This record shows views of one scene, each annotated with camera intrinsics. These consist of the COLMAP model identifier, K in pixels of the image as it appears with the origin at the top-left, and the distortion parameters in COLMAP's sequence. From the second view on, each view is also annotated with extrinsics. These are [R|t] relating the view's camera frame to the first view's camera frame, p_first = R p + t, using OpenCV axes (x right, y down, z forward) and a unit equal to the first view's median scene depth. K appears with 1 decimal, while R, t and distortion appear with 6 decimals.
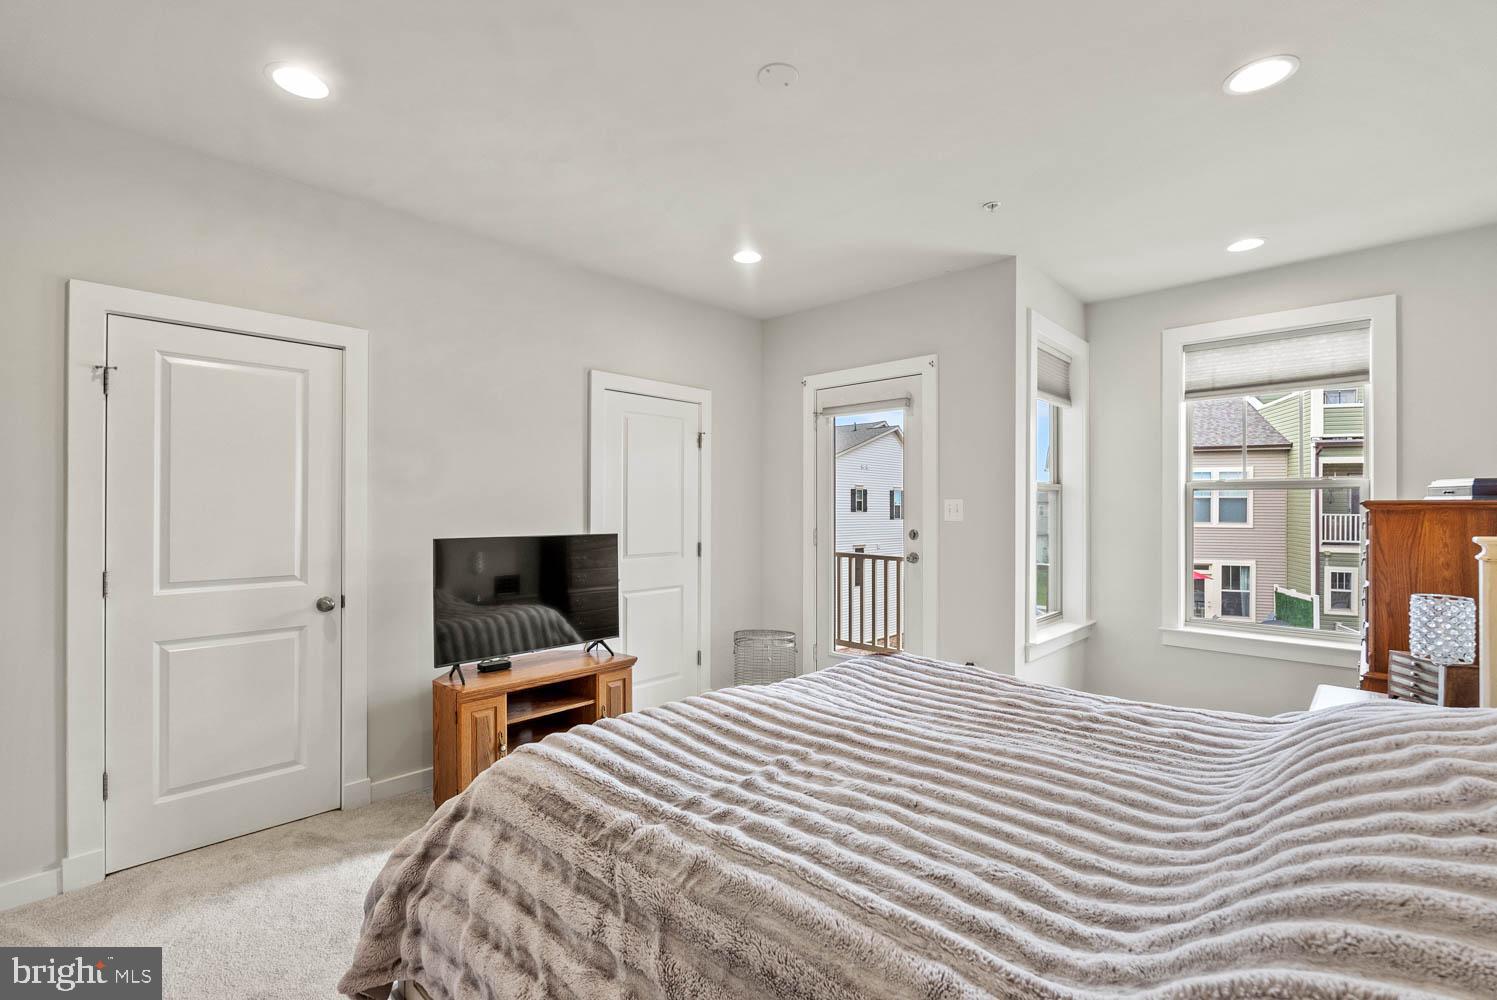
lens RADIAL K [[676.5, 0, 744.3], [0, 676.5, 501.8], [0, 0, 1]] dist [-0.013996, 0.000907]
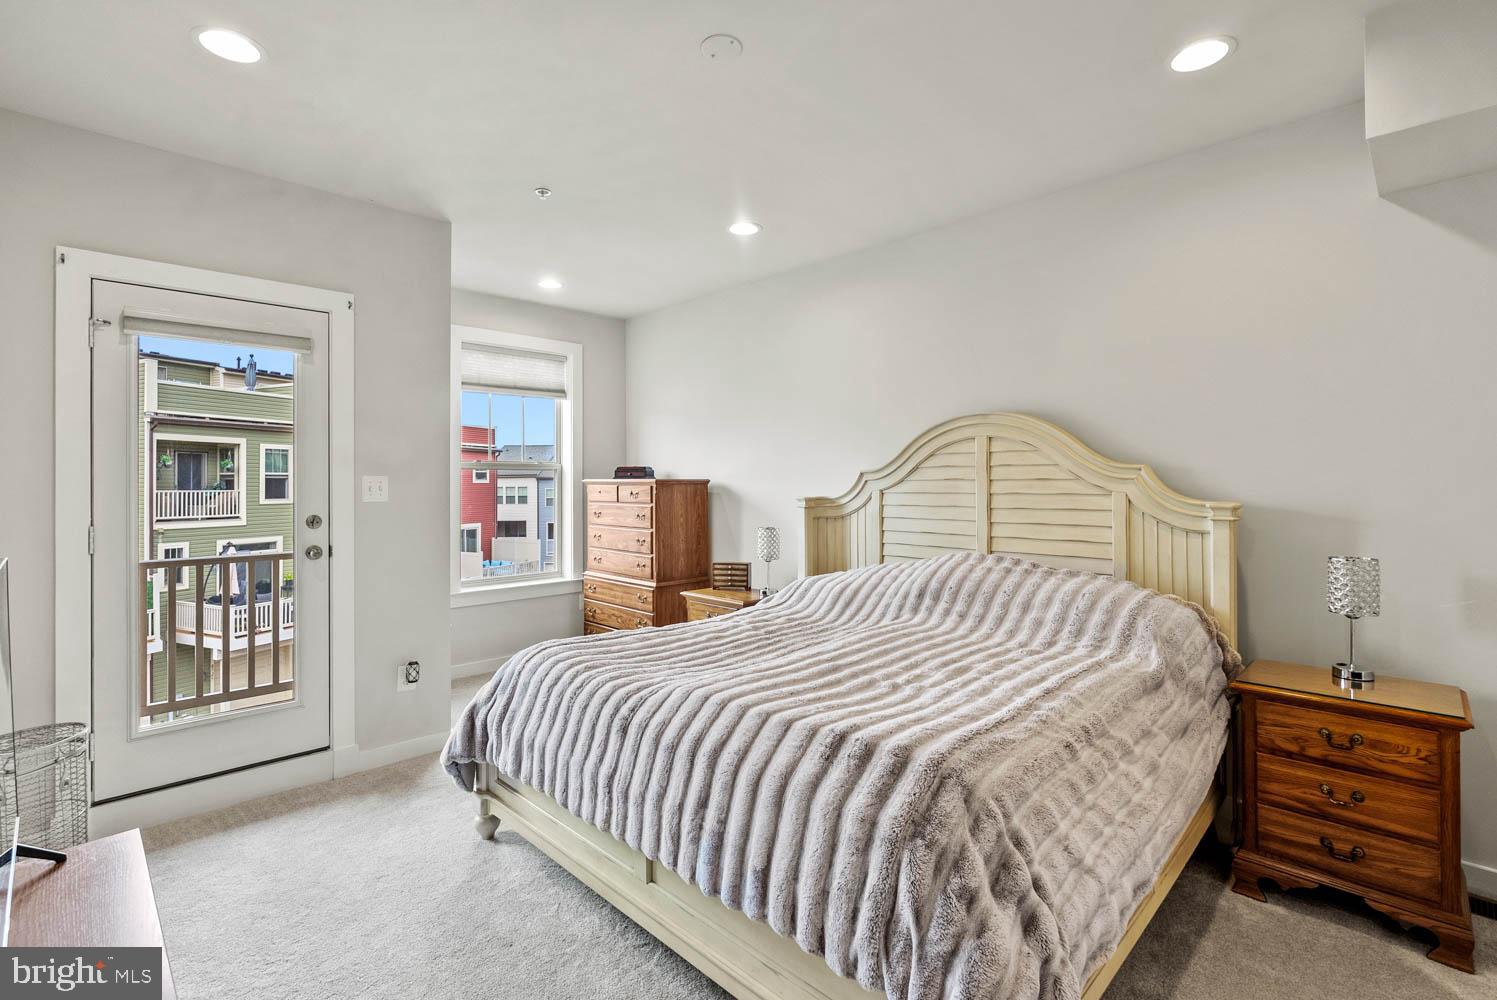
lens RADIAL K [[676.5, 0, 754.2], [0, 676.5, 475.8], [0, 0, 1]] dist [-0.013996, 0.000907]
pose [[0.021569, 0.007986, 0.999735, -0.099459], [-0.004138, 0.999960, -0.007899, 0.000246], [-0.999759, -0.003966, 0.021601, 0.100035]]
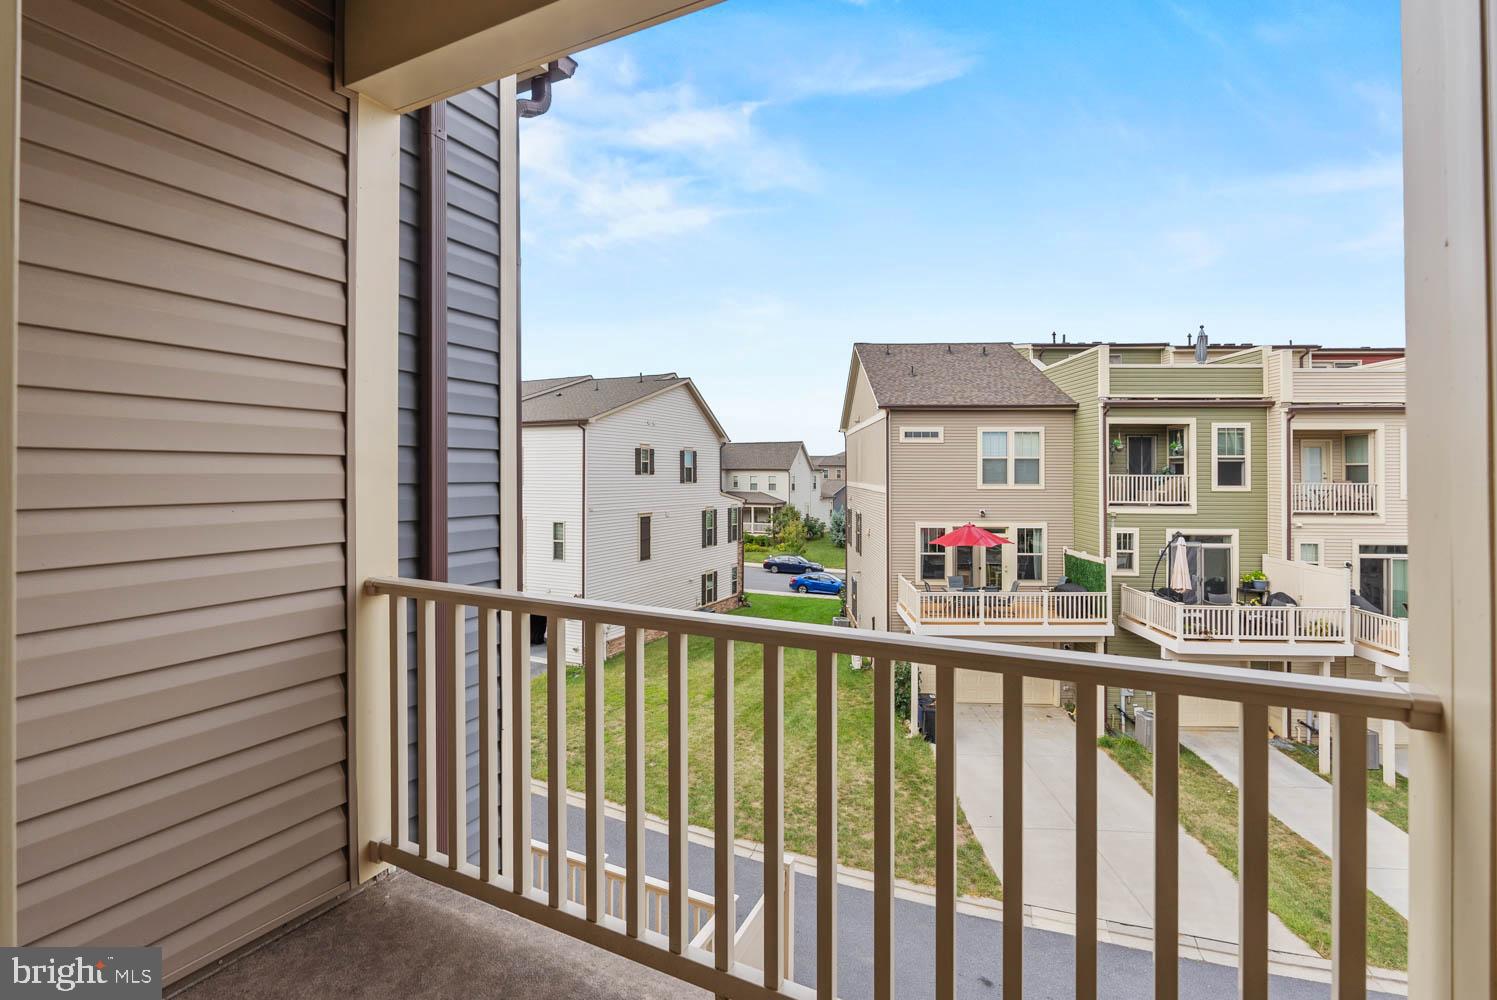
lens RADIAL K [[676.5, 0, 731.4], [0, 676.5, 469.0], [0, 0, 1]] dist [-0.013996, 0.000907]
pose [[0.959265, 0.001269, 0.282505, 0.045149], [-0.001463, 0.999999, 0.000476, 0.010044], [-0.282504, -0.000870, 0.959266, 0.199744]]
